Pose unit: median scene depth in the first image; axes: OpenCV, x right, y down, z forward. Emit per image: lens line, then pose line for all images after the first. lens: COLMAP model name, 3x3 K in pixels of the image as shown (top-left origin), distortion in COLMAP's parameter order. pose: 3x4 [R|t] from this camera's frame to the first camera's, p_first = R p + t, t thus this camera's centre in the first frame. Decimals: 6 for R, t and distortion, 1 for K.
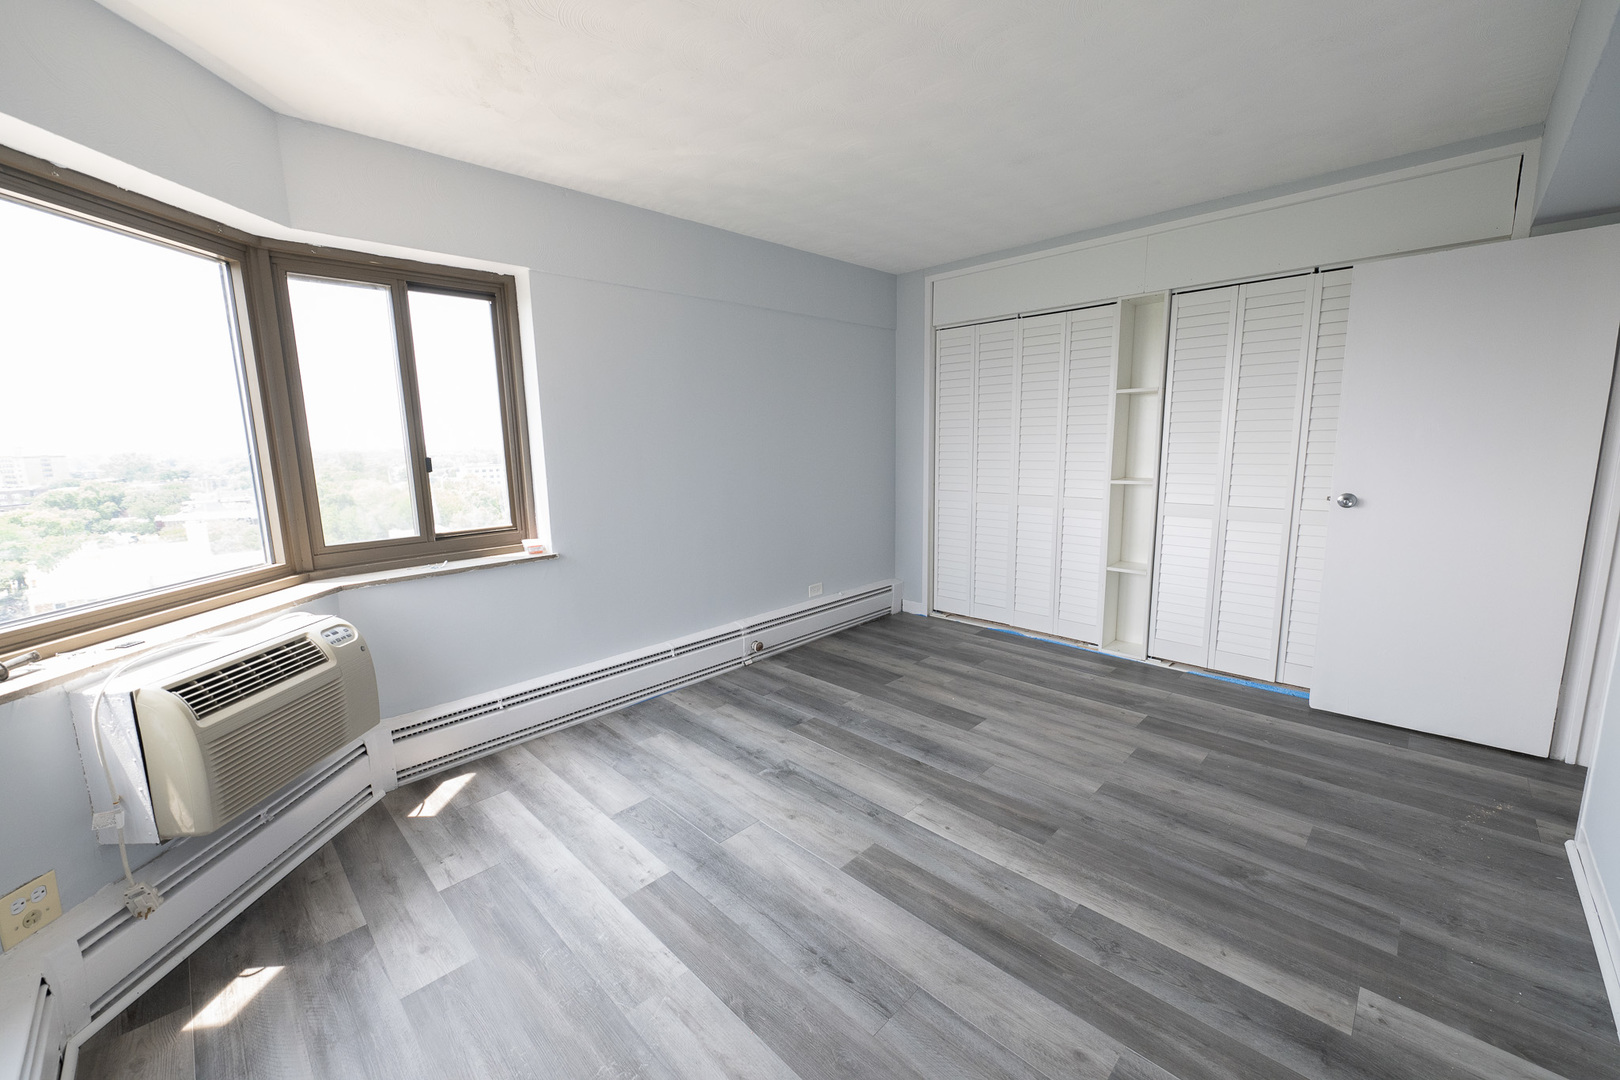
lens RADIAL K [[635.1, 0, 806.4], [0, 635.1, 537.7], [0, 0, 1]] dist [-0.001650, -0.000384]
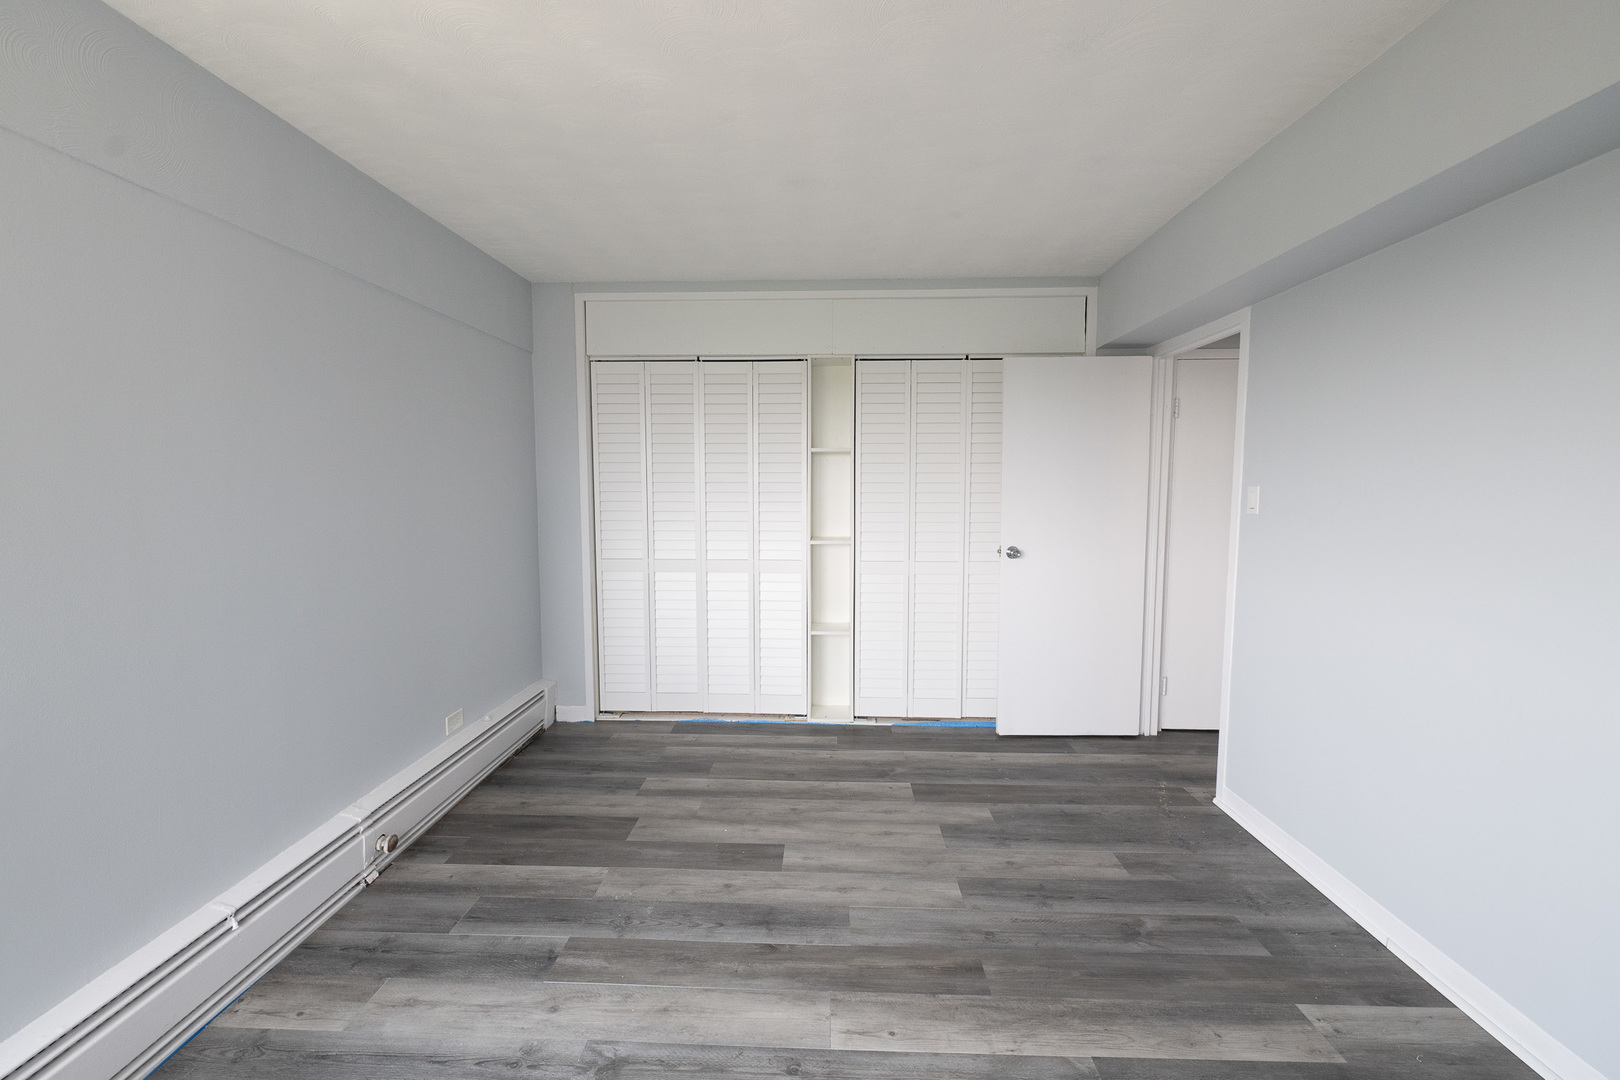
lens RADIAL K [[662.6, 0, 807.7], [0, 662.6, 537.3], [0, 0, 1]] dist [-0.000904, -0.000457]
pose [[0.735207, -0.034071, 0.676986, -0.234493], [0.091256, 0.994619, -0.049048, -0.054373], [-0.671672, 0.097839, 0.734360, 0.310061]]
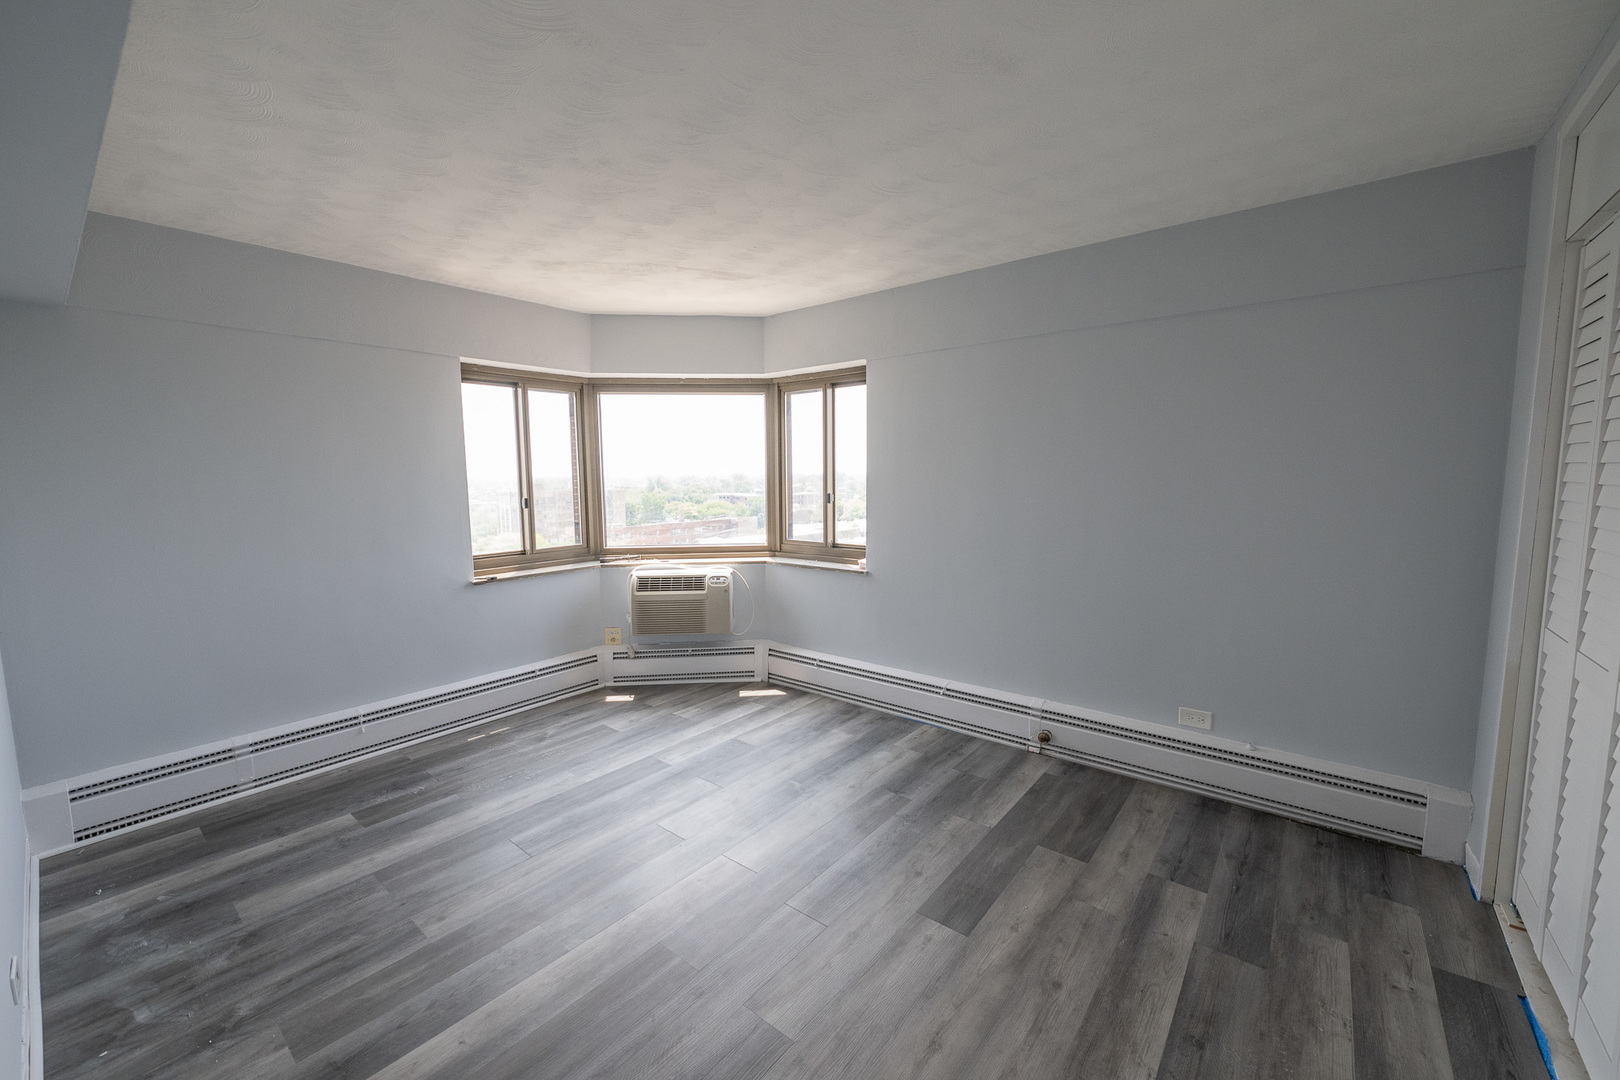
lens RADIAL K [[635.1, 0, 806.4], [0, 635.1, 537.7], [0, 0, 1]] dist [-0.001650, -0.000384]
pose [[0.099456, 0.121705, -0.987571, 0.813385], [-0.148682, 0.983167, 0.106189, -0.152167], [0.983871, 0.136273, 0.115877, 0.668991]]
